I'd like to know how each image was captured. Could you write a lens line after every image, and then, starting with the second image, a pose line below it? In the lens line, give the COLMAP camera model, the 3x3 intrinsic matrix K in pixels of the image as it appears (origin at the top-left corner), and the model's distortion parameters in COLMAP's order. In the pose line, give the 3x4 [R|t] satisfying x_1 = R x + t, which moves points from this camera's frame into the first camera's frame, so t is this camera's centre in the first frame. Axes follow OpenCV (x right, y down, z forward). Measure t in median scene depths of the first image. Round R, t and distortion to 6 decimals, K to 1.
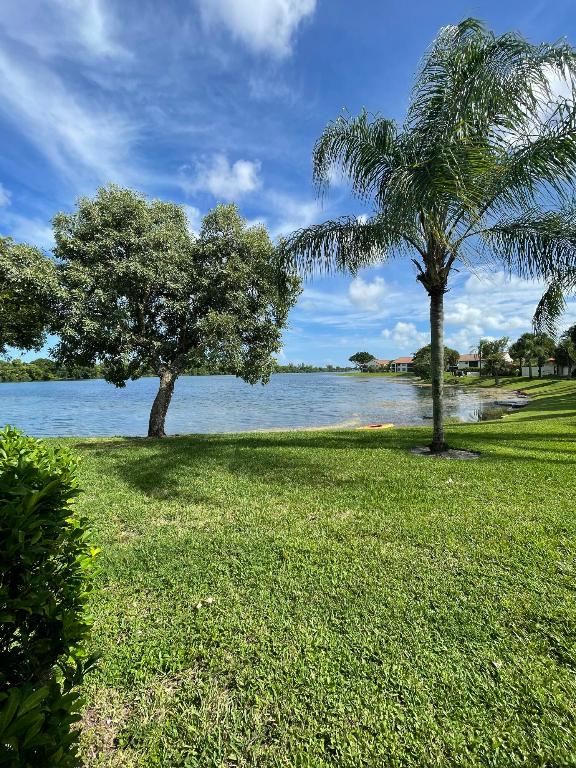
lens RADIAL K [[311.4, 0, 291.4], [0, 311.4, 384.0], [0, 0, 1]] dist [-0.000590, -0.000077]
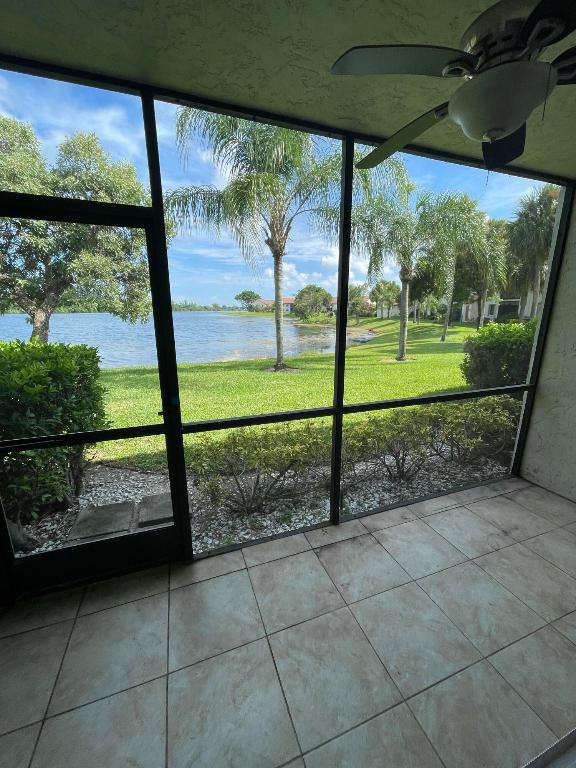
lens RADIAL K [[311.4, 0, 291.4], [0, 311.4, 384.0], [0, 0, 1]] dist [-0.000590, -0.000077]
pose [[0.937744, -0.065570, 0.341082, 0.003206], [-0.000387, 0.981821, 0.189810, 0.000707], [-0.347327, -0.178125, 0.920671, -0.079466]]
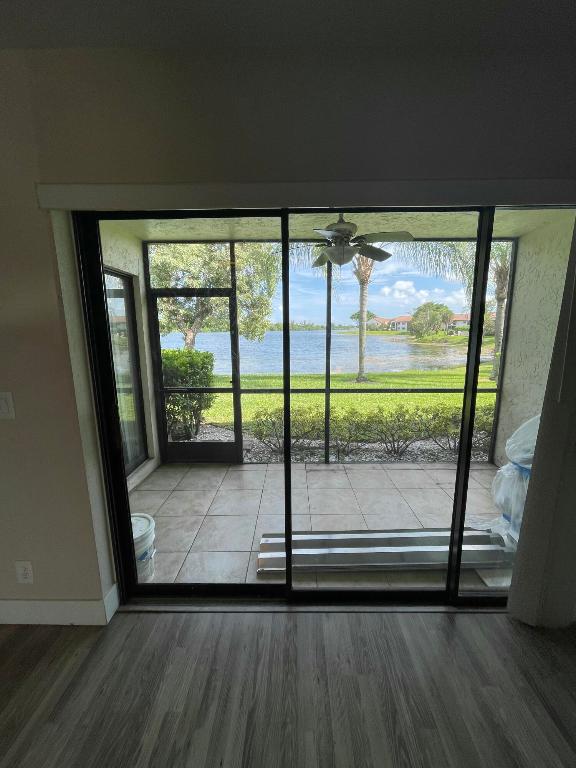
lens RADIAL K [[311.4, 0, 291.4], [0, 311.4, 384.0], [0, 0, 1]] dist [-0.000590, -0.000077]
pose [[0.999952, 0.008462, -0.004863, 0.022309], [-0.007731, 0.990894, 0.134420, 0.001468], [0.005956, -0.134376, 0.990913, -0.133401]]
